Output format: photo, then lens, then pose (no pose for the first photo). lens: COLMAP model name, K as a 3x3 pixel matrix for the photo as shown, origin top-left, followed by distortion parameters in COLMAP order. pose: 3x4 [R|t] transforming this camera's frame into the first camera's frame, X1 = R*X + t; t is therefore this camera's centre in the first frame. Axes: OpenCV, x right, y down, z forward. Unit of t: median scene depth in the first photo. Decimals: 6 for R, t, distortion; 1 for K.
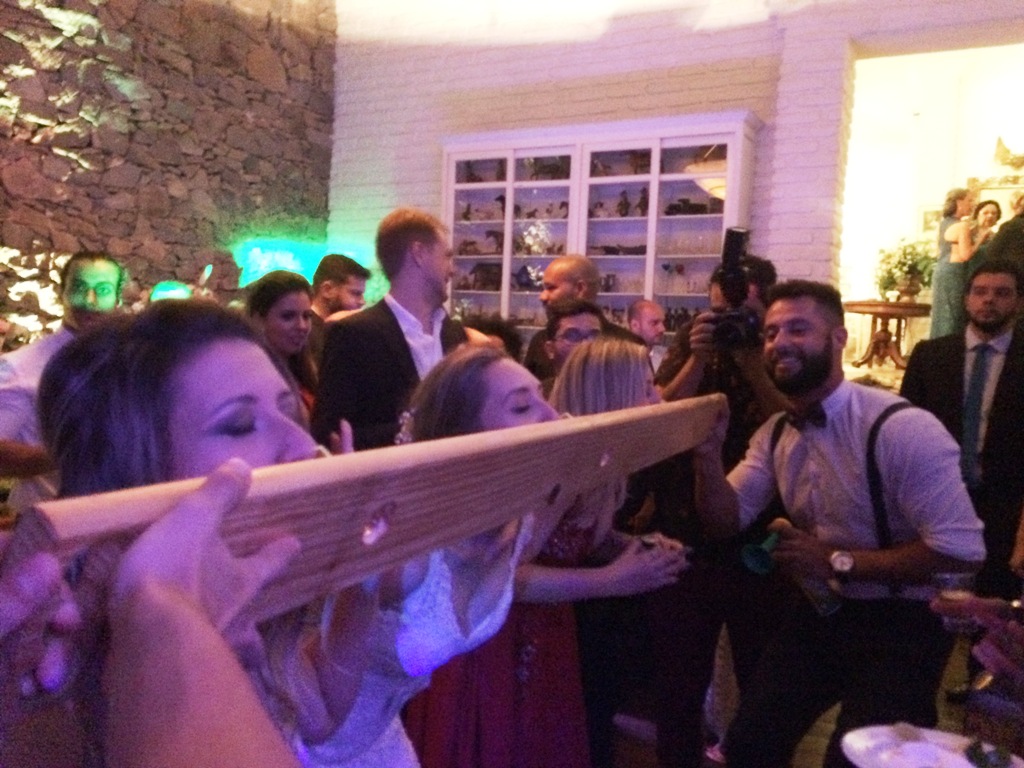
lens RADIAL K [[870.3, 0, 514.7], [0, 870.3, 384.0], [0, 0, 1]] dist [0.079121, -0.119205]
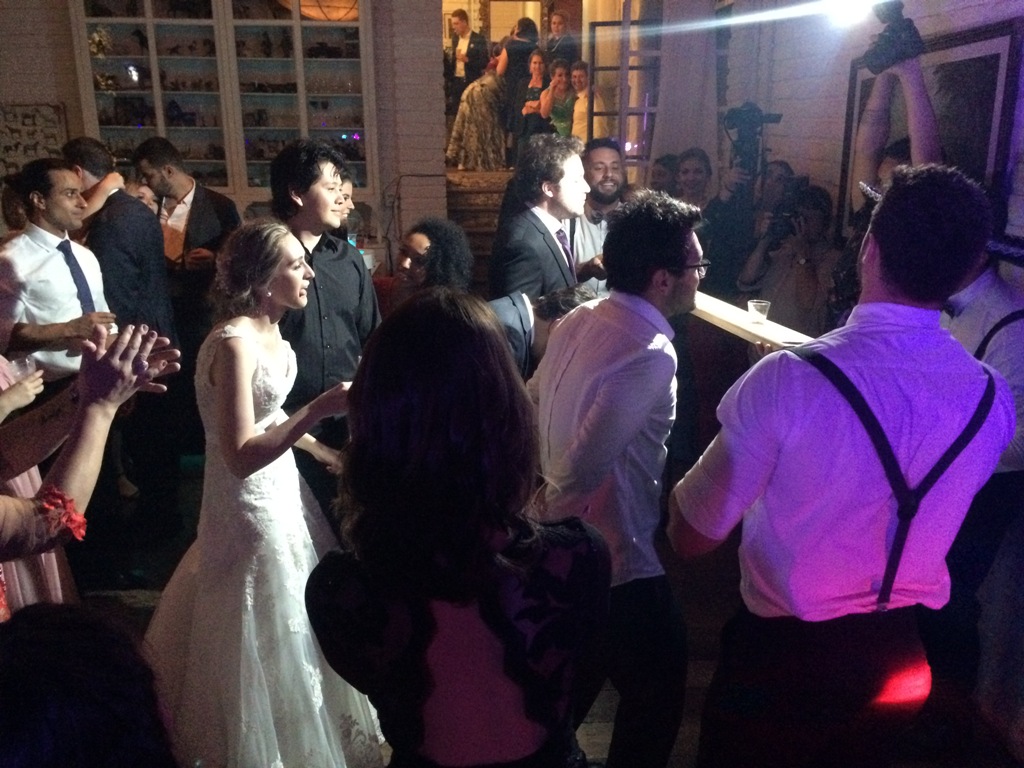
lens RADIAL K [[870.3, 0, 516.5], [0, 870.3, 383.2], [0, 0, 1]] dist [0.079121, -0.119205]
pose [[0.845558, -0.193881, 0.497436, -0.247665], [0.065085, 0.962215, 0.264399, -0.062771], [-0.529902, -0.191188, 0.826227, -0.190837]]
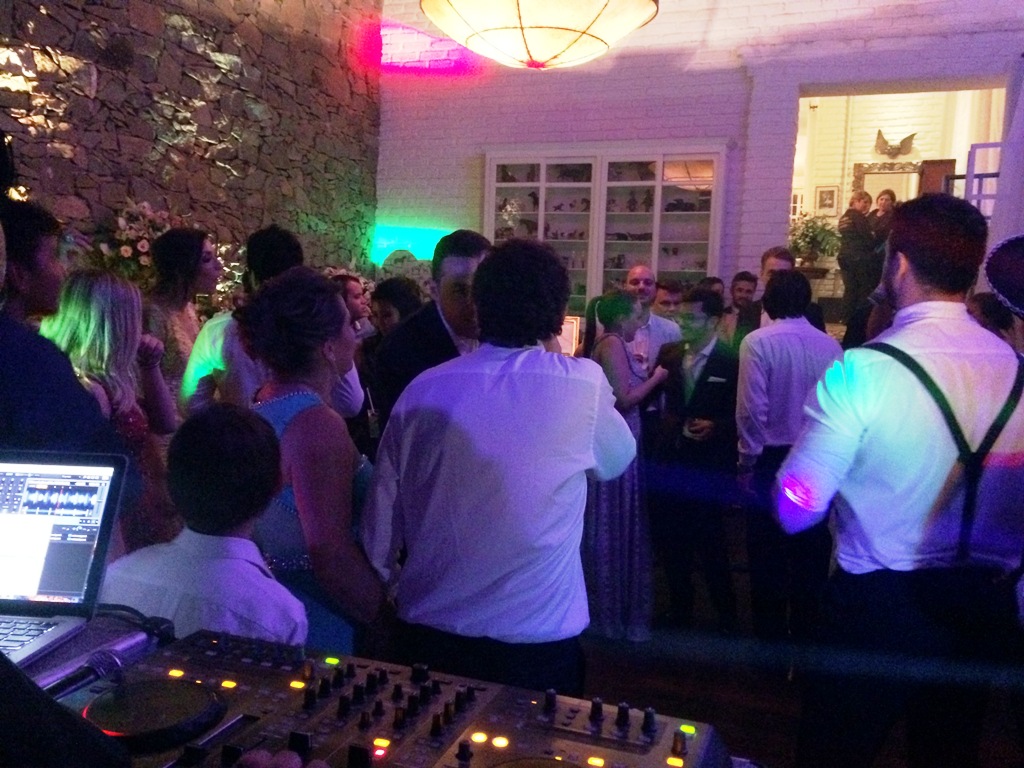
lens RADIAL K [[870.3, 0, 510.2], [0, 870.3, 385.6], [0, 0, 1]] dist [0.079121, -0.119205]
pose [[0.991143, -0.024213, 0.130569, -0.234465], [0.017177, 0.998353, 0.054745, -0.002071], [-0.131680, -0.052017, 0.989927, -0.301404]]
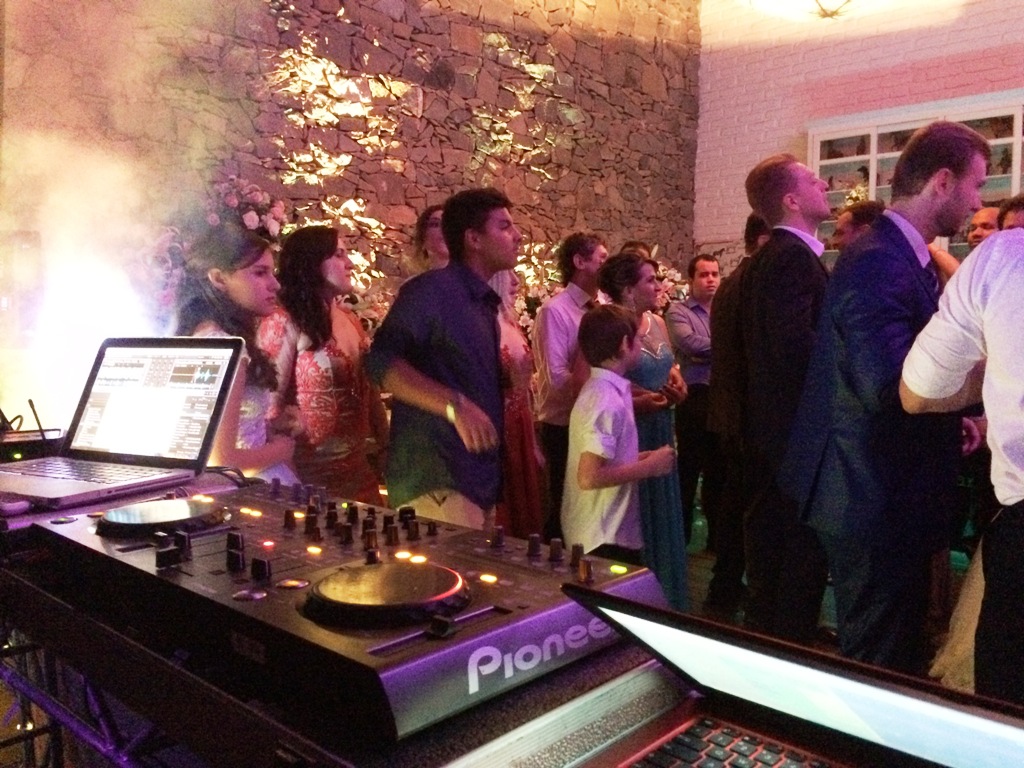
lens RADIAL K [[870.3, 0, 510.5], [0, 870.3, 385.6], [0, 0, 1]] dist [0.079121, -0.119205]
pose [[0.961777, -0.025715, -0.272623, -0.163129], [0.033767, 0.999120, 0.024883, 0.034560], [0.271743, -0.033138, 0.961799, -0.290137]]
